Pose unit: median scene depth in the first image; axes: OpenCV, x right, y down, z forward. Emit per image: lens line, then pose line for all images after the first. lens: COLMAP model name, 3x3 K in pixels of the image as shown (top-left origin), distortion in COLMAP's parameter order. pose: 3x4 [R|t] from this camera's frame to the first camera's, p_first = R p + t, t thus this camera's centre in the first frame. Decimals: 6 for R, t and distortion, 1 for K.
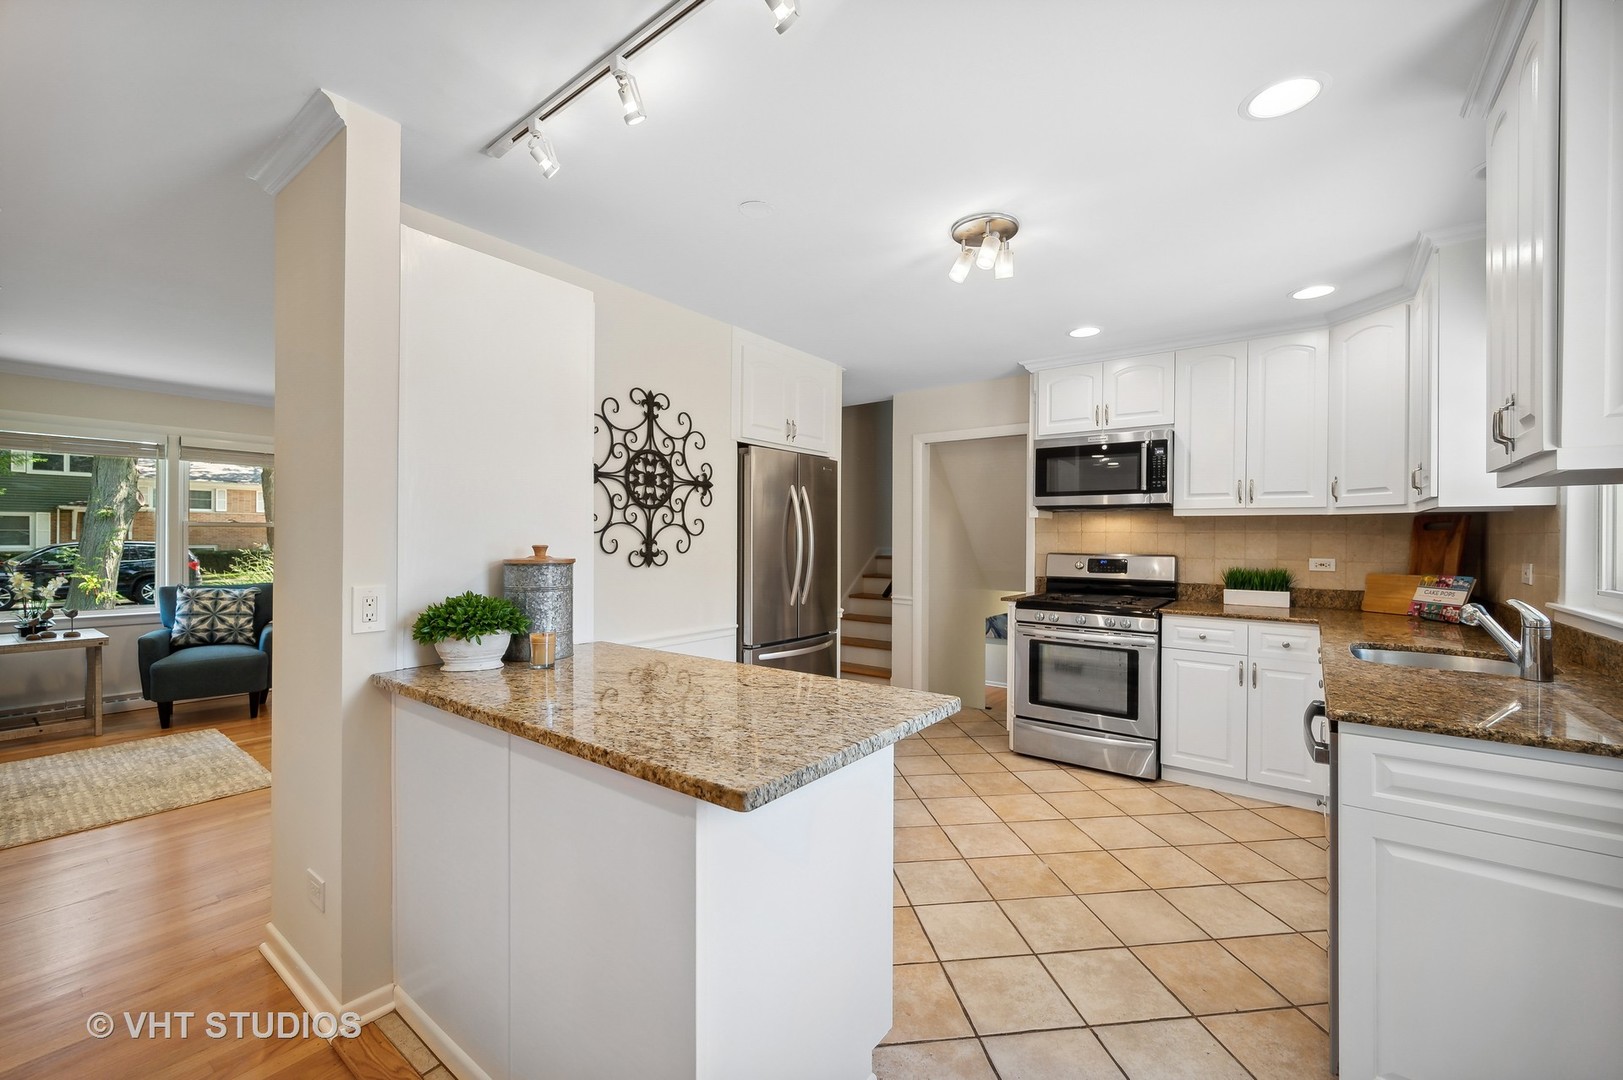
lens RADIAL K [[662.3, 0, 811.5], [0, 662.3, 540.0], [0, 0, 1]] dist [-0.000307, -0.000036]
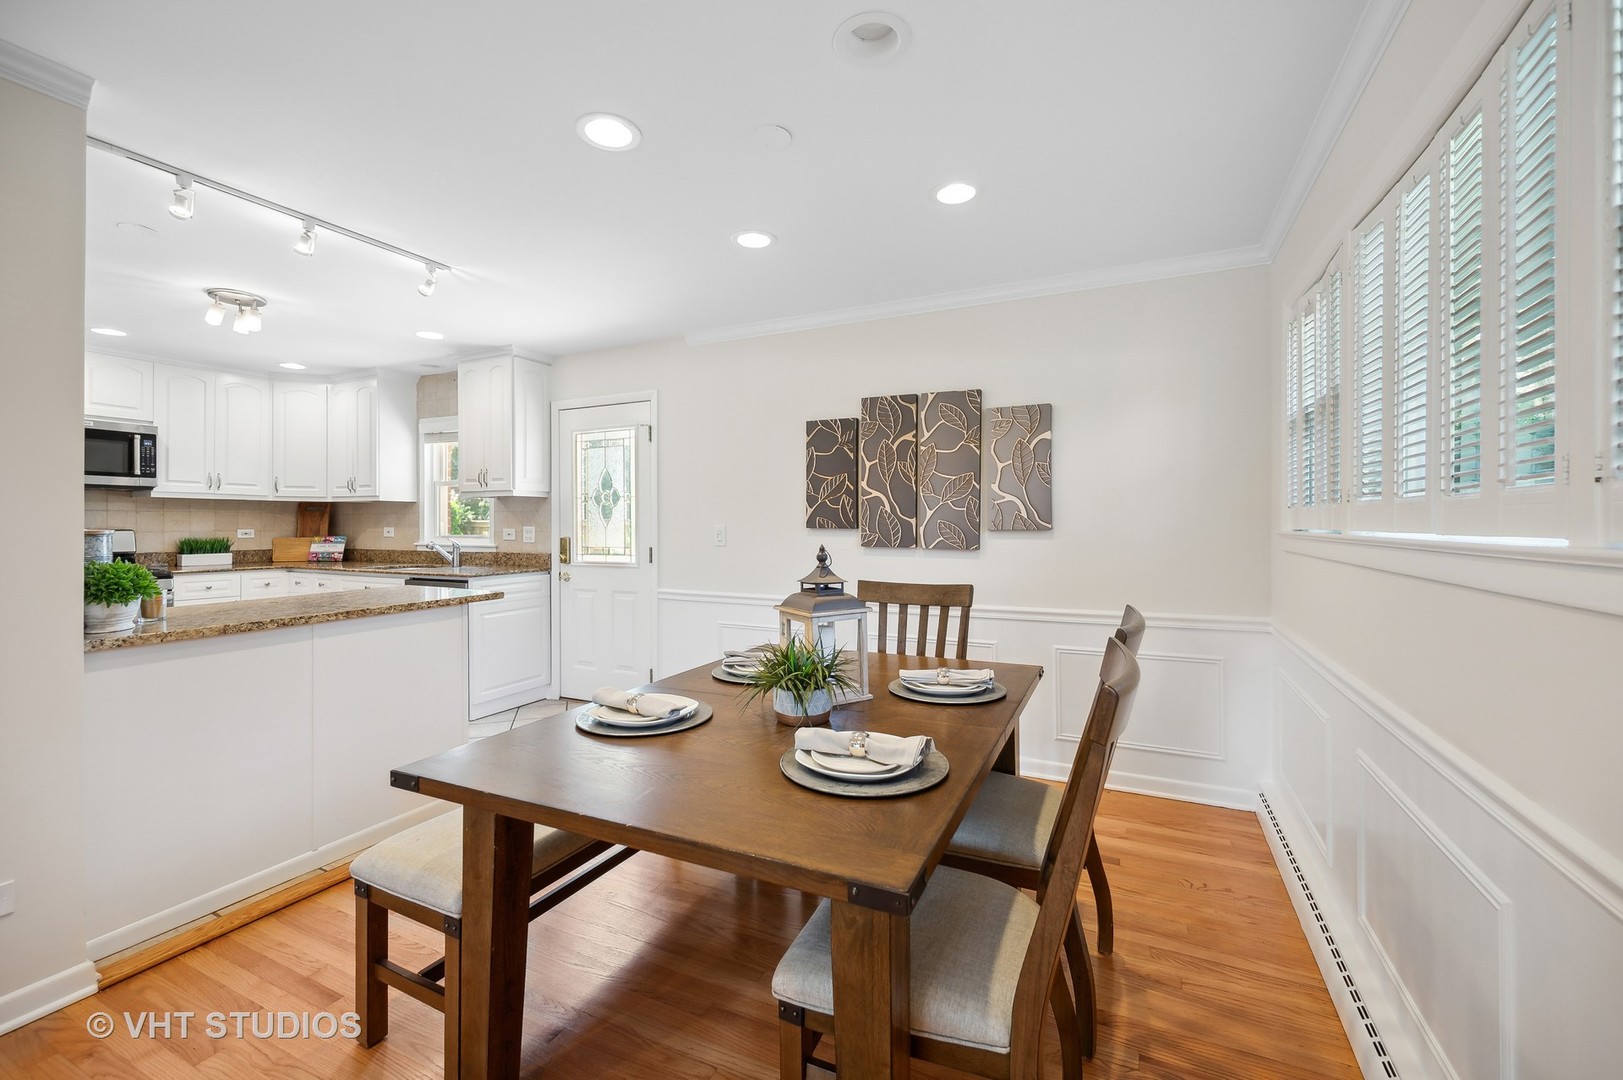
lens RADIAL K [[665.0, 0, 814.4], [0, 665.0, 518.0], [0, 0, 1]] dist [0.000023, -0.000006]
pose [[-0.196770, 0.001099, 0.980449, -0.951283], [0.002461, 0.999997, -0.000627, 0.006796], [-0.980446, 0.002289, -0.196773, 0.044977]]
